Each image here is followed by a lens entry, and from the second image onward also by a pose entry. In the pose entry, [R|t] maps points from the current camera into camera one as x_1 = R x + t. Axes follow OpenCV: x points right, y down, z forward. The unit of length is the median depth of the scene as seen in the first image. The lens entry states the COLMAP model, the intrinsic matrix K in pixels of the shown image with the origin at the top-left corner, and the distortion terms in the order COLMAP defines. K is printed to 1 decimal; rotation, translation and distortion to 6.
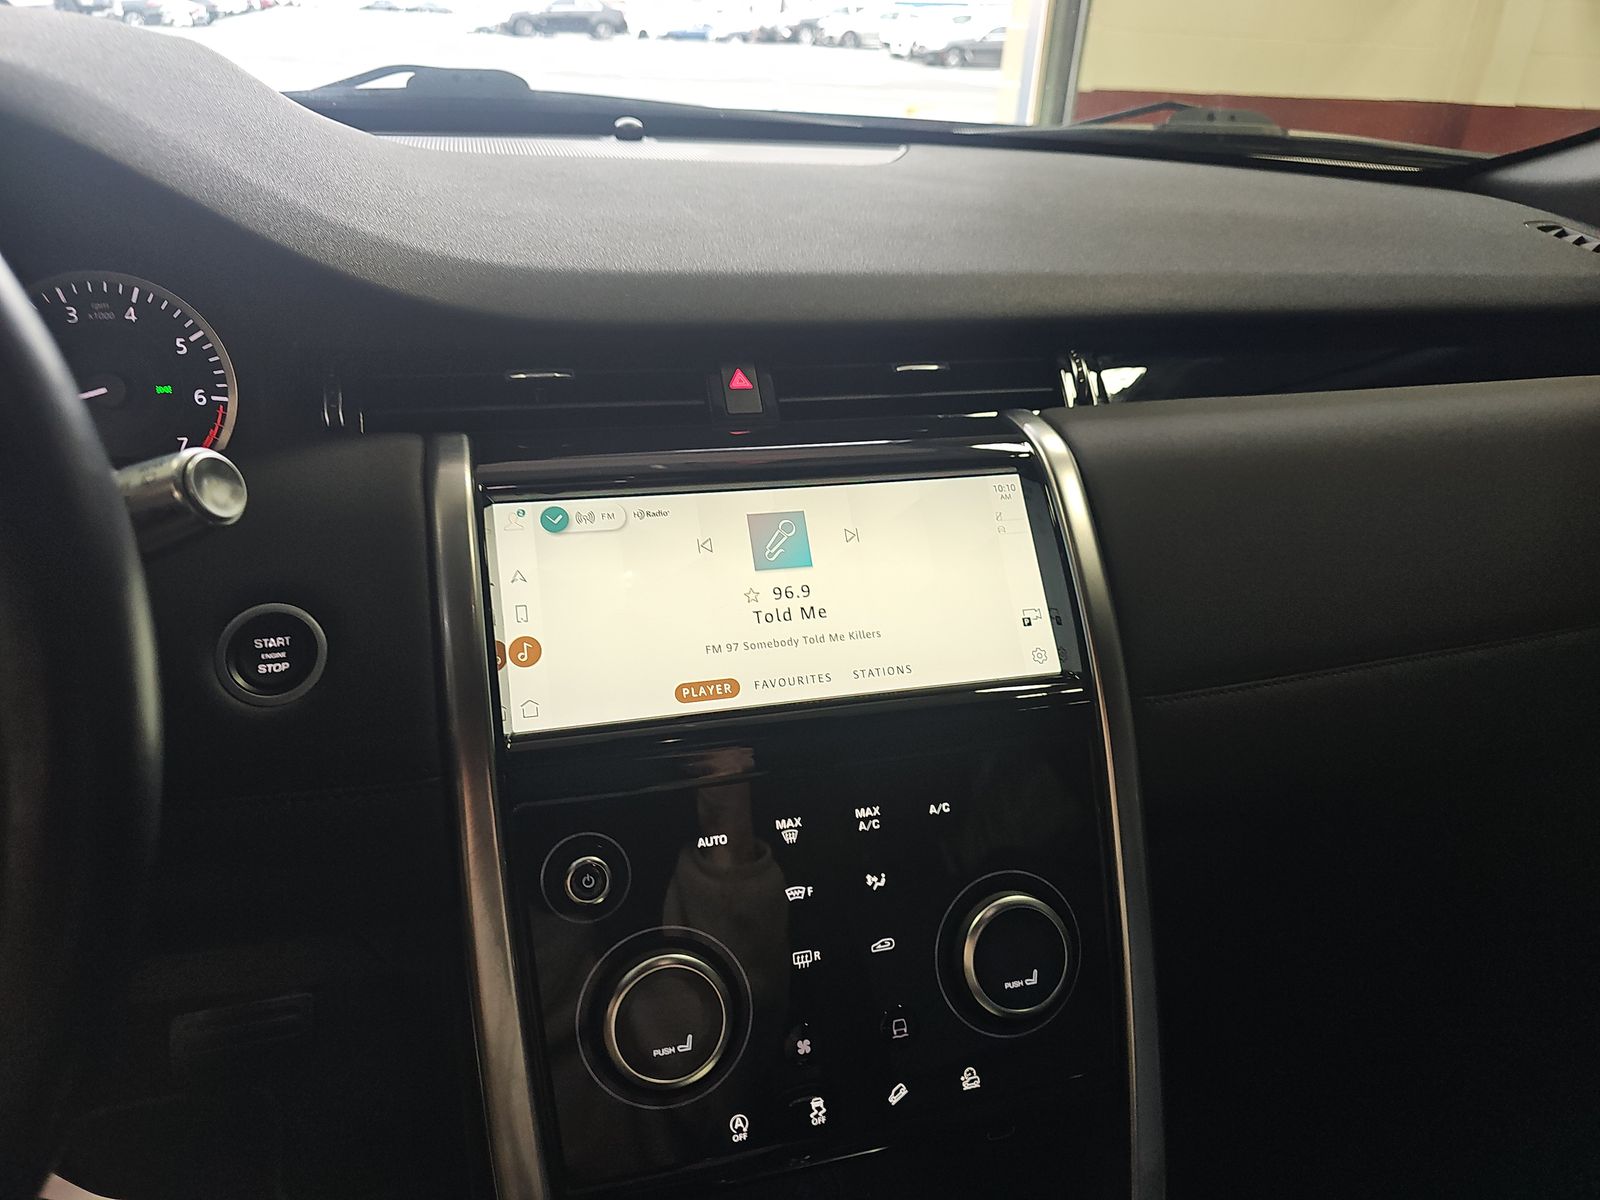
lens RADIAL K [[1056.6, 0, 803.1], [0, 1056.6, 584.7], [0, 0, 1]] dist [0.031558, -0.009344]
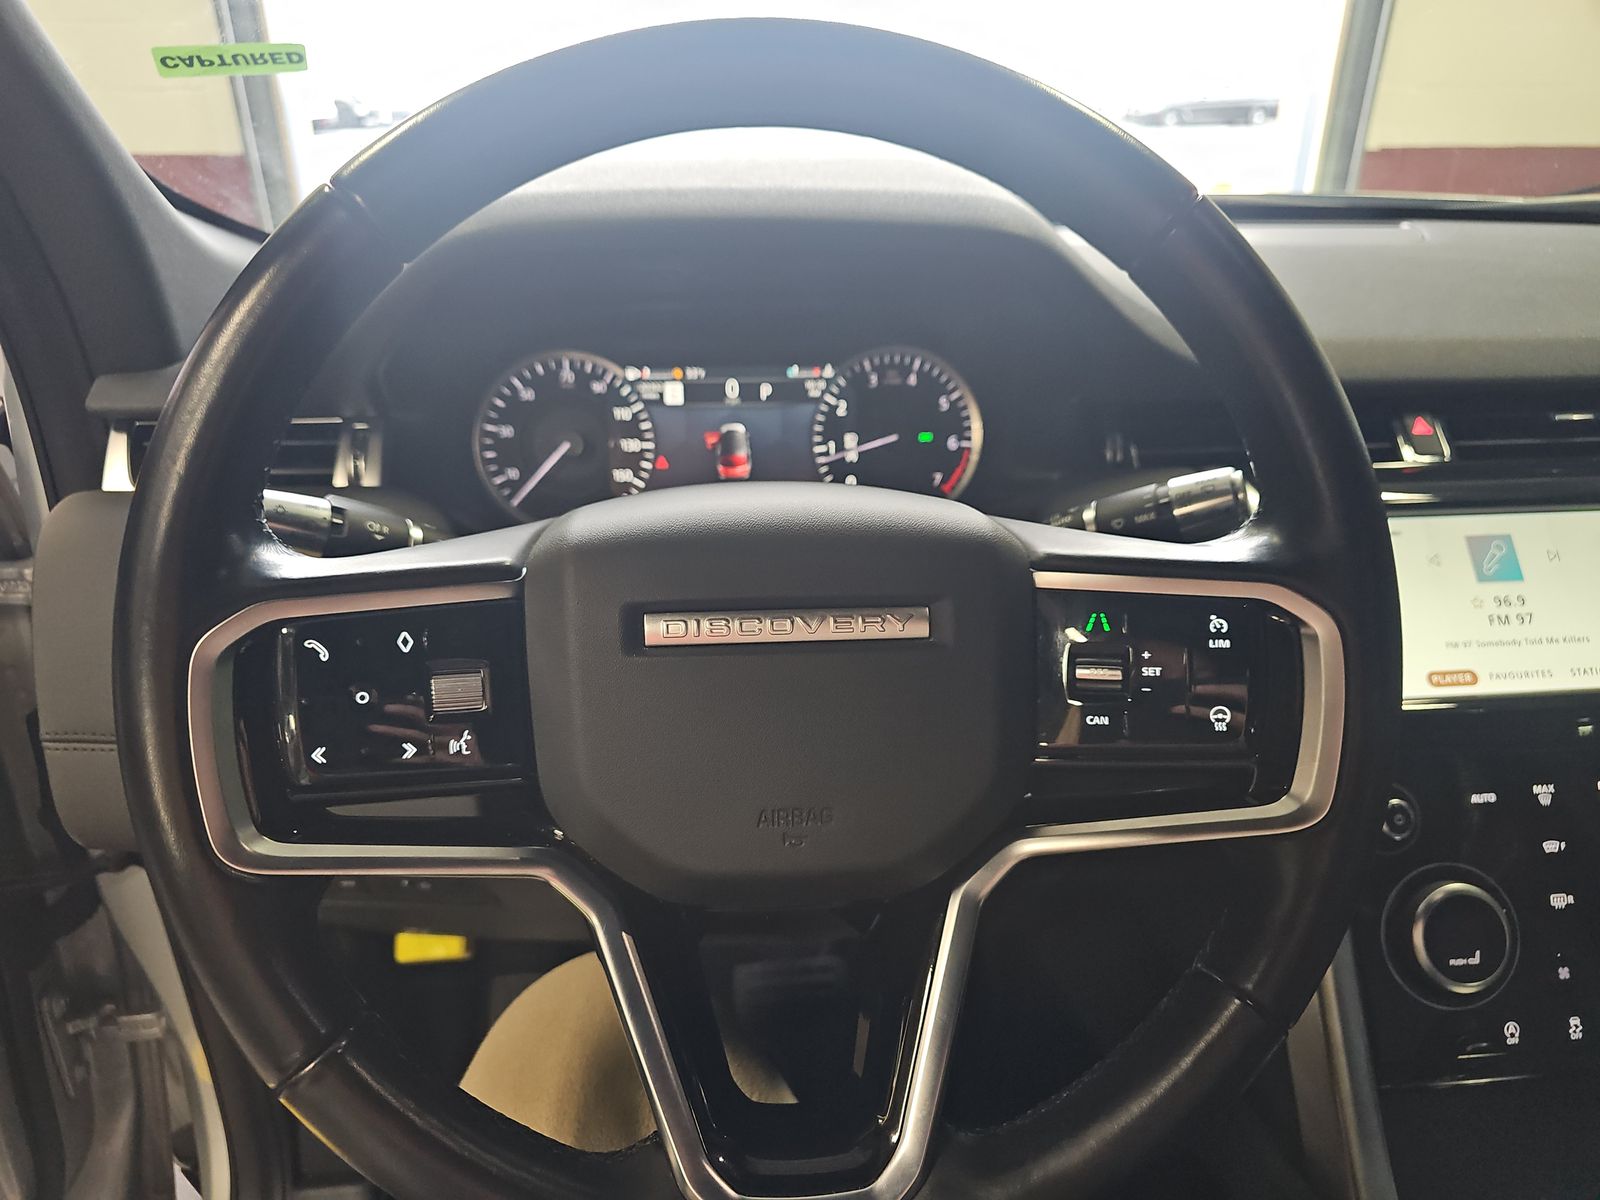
lens RADIAL K [[1078.0, 0, 801.7], [0, 1078.0, 616.7], [0, 0, 1]] dist [0.002780, -0.006689]
pose [[0.984294, 0.026763, -0.174494, -0.569176], [-0.033180, 0.998872, -0.033962, 0.089809], [0.173388, 0.039218, 0.984072, -0.320737]]
